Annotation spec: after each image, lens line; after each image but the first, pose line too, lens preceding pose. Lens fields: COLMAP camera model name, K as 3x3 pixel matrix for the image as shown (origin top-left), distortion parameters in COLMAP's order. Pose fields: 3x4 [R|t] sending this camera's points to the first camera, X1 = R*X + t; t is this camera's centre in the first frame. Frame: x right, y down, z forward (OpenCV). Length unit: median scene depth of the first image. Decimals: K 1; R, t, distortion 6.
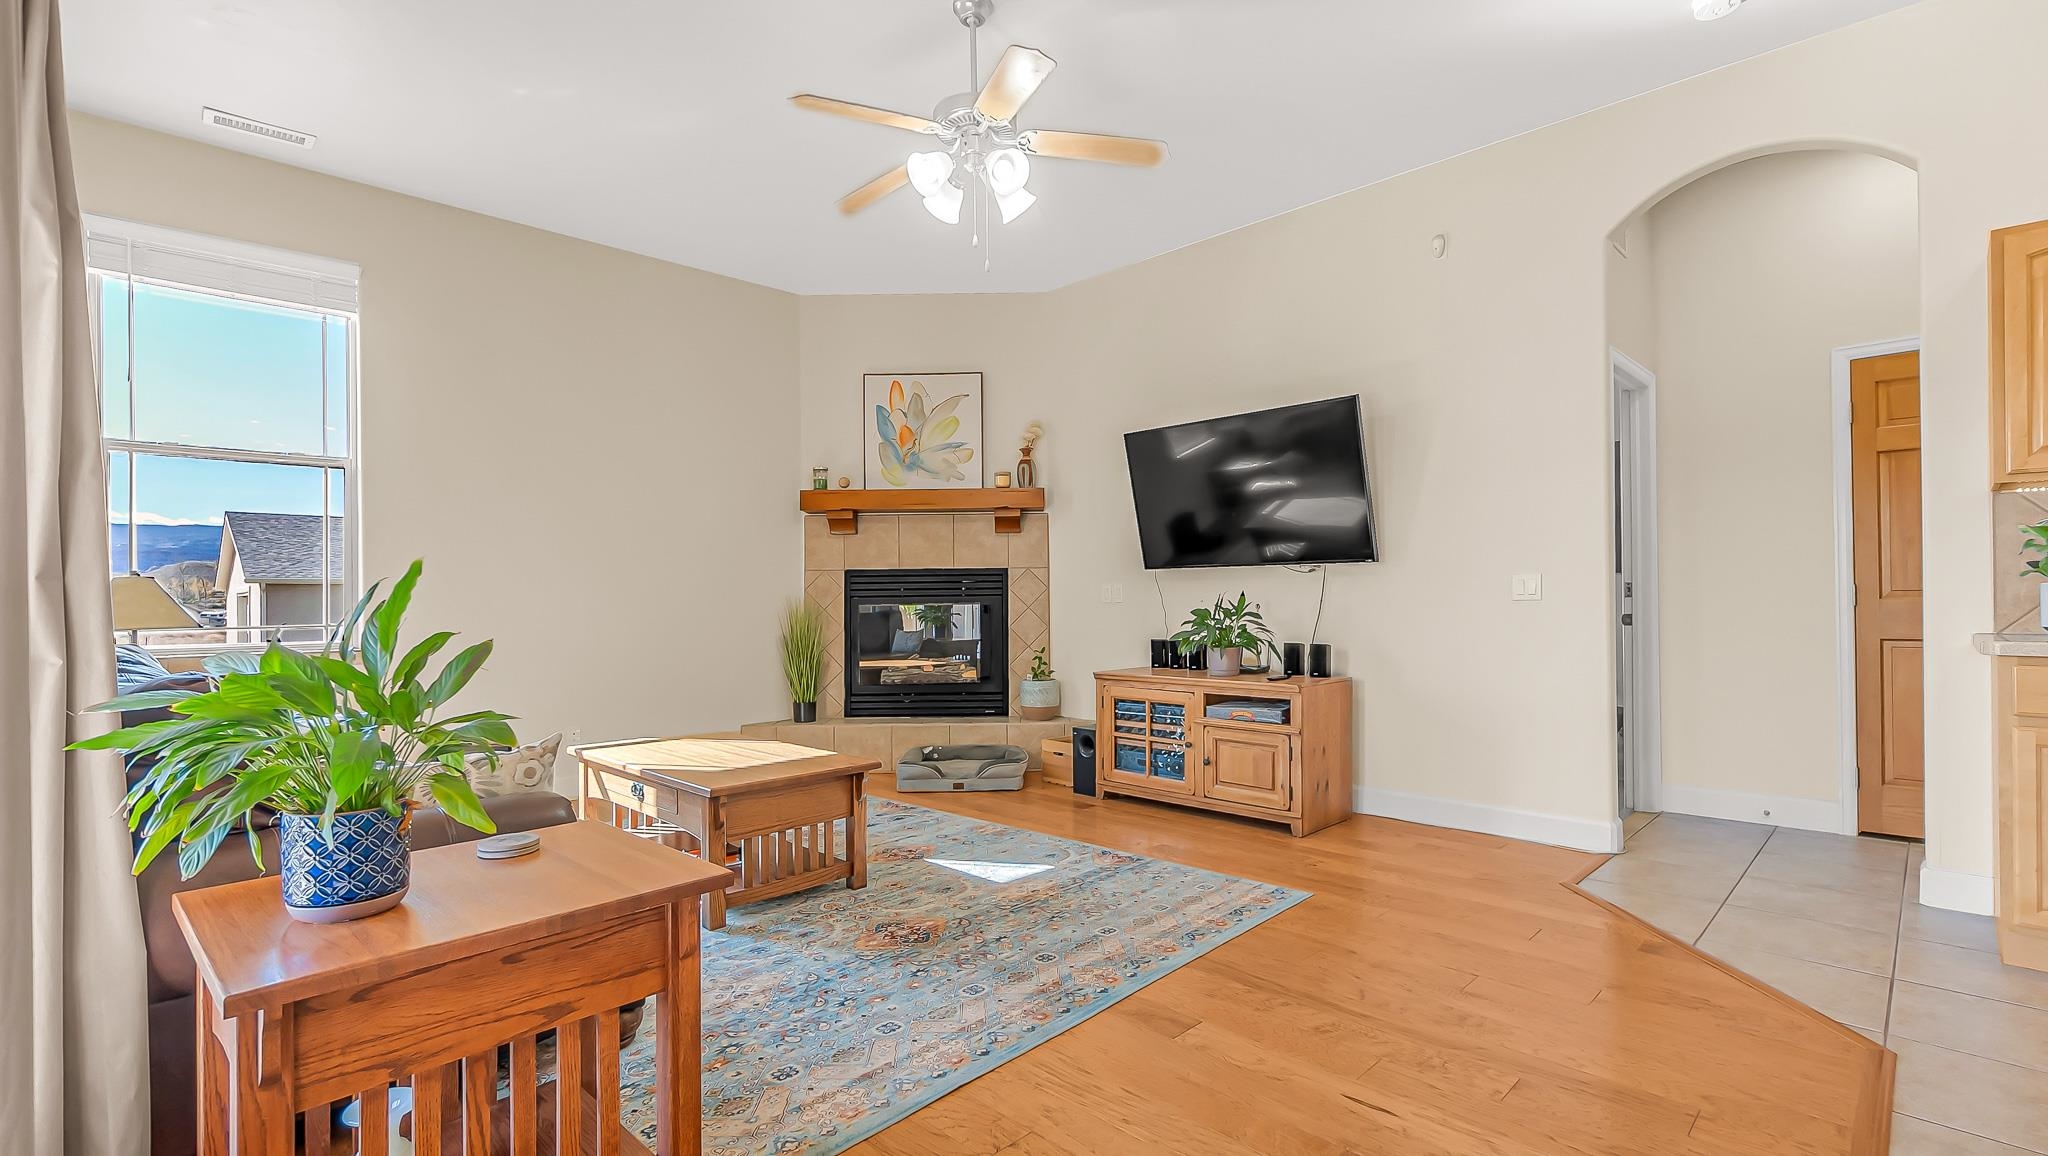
lens RADIAL K [[901.3, 0, 1052.7], [0, 901.3, 604.2], [0, 0, 1]] dist [-0.007000, 0.001682]
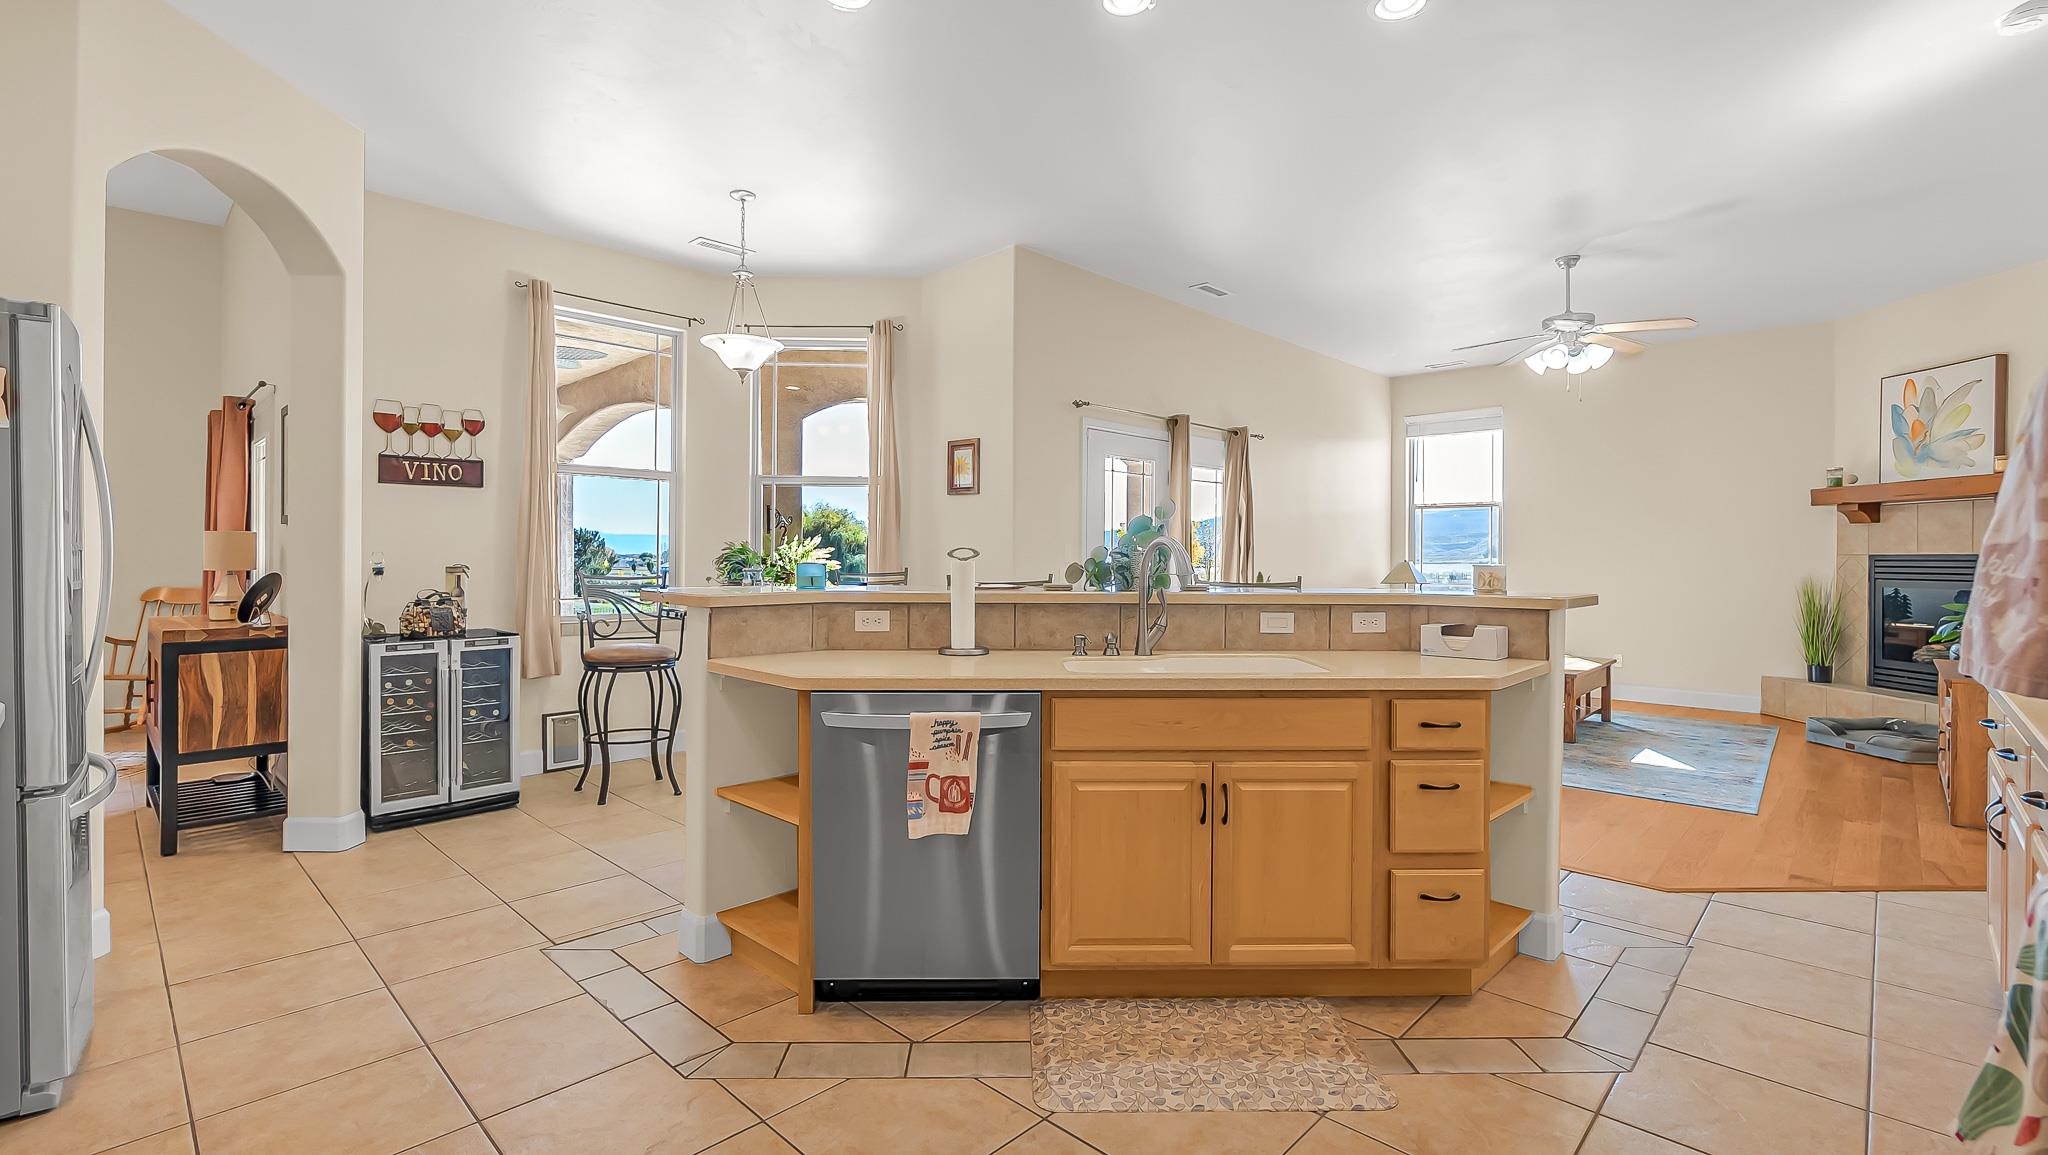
lens RADIAL K [[901.3, 0, 1009.6], [0, 901.3, 558.6], [0, 0, 1]] dist [-0.007000, 0.001682]
pose [[-0.002228, 0.012409, -0.999921, 1.026402], [-0.010476, 0.999868, 0.012432, -0.041322], [0.999943, 0.010503, -0.002098, -0.077781]]
